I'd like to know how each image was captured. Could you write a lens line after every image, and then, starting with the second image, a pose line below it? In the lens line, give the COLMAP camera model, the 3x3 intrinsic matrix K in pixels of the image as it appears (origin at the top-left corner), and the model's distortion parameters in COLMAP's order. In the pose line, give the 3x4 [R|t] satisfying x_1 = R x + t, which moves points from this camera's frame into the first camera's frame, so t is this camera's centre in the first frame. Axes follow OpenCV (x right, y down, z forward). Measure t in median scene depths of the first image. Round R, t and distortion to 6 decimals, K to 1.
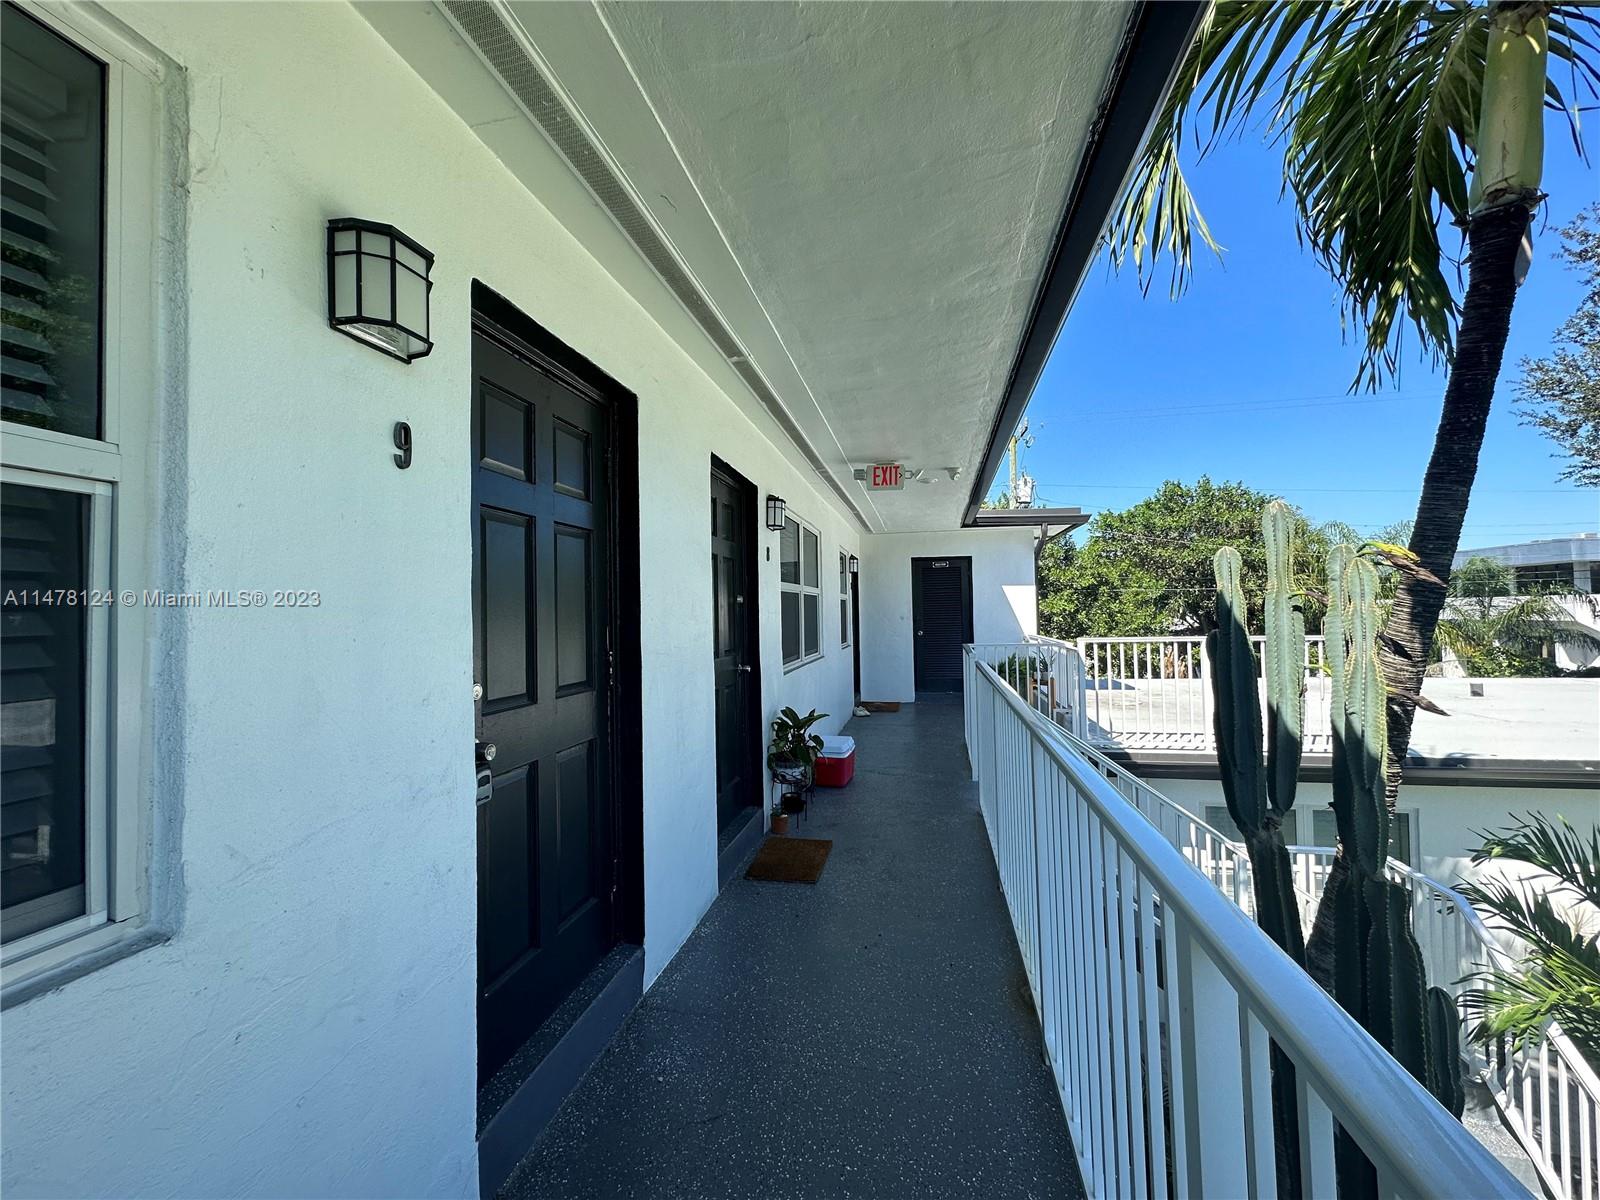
lens RADIAL K [[643.4, 0, 799.5], [0, 643.4, 596.7], [0, 0, 1]] dist [-0.000825, 0.000672]
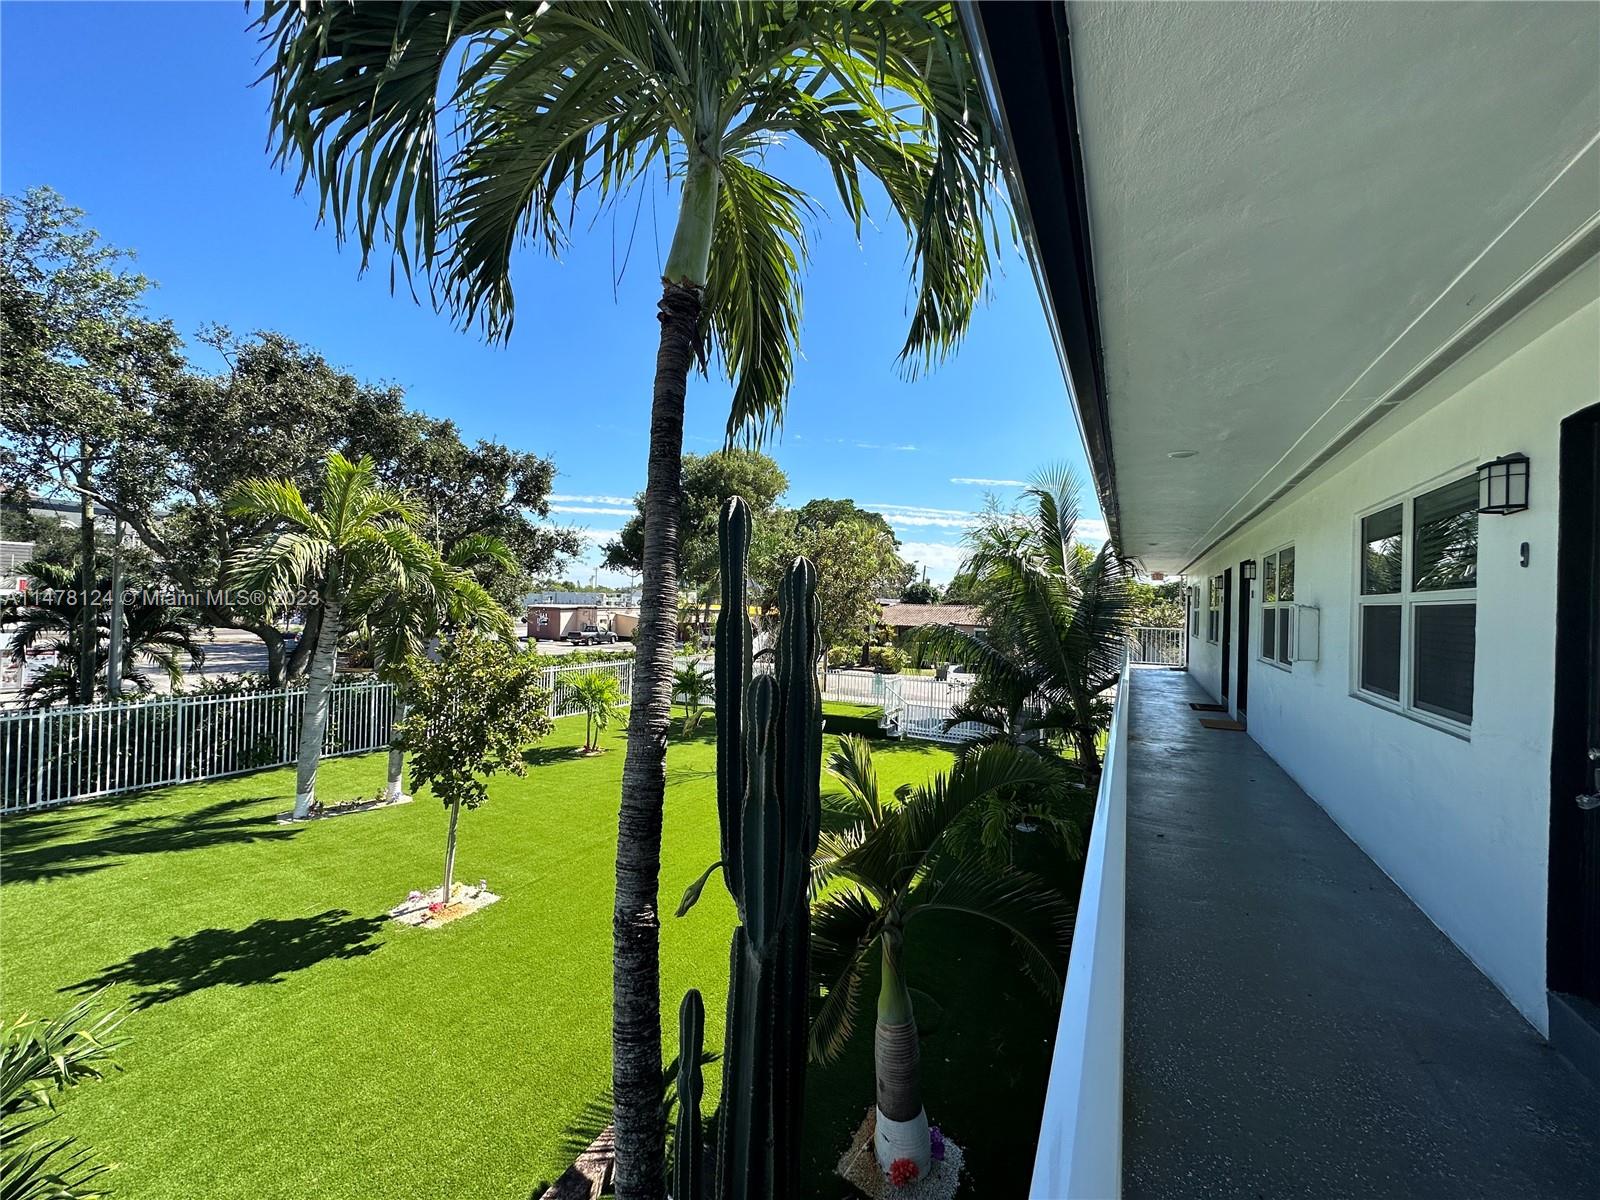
lens RADIAL K [[643.4, 0, 800.5], [0, 643.4, 601.0], [0, 0, 1]] dist [-0.000825, 0.000672]
pose [[-0.268972, 0.010282, -0.963093, 2.026970], [0.003535, 0.999947, 0.009688, -0.138083], [0.963141, -0.000799, -0.268995, -0.664251]]
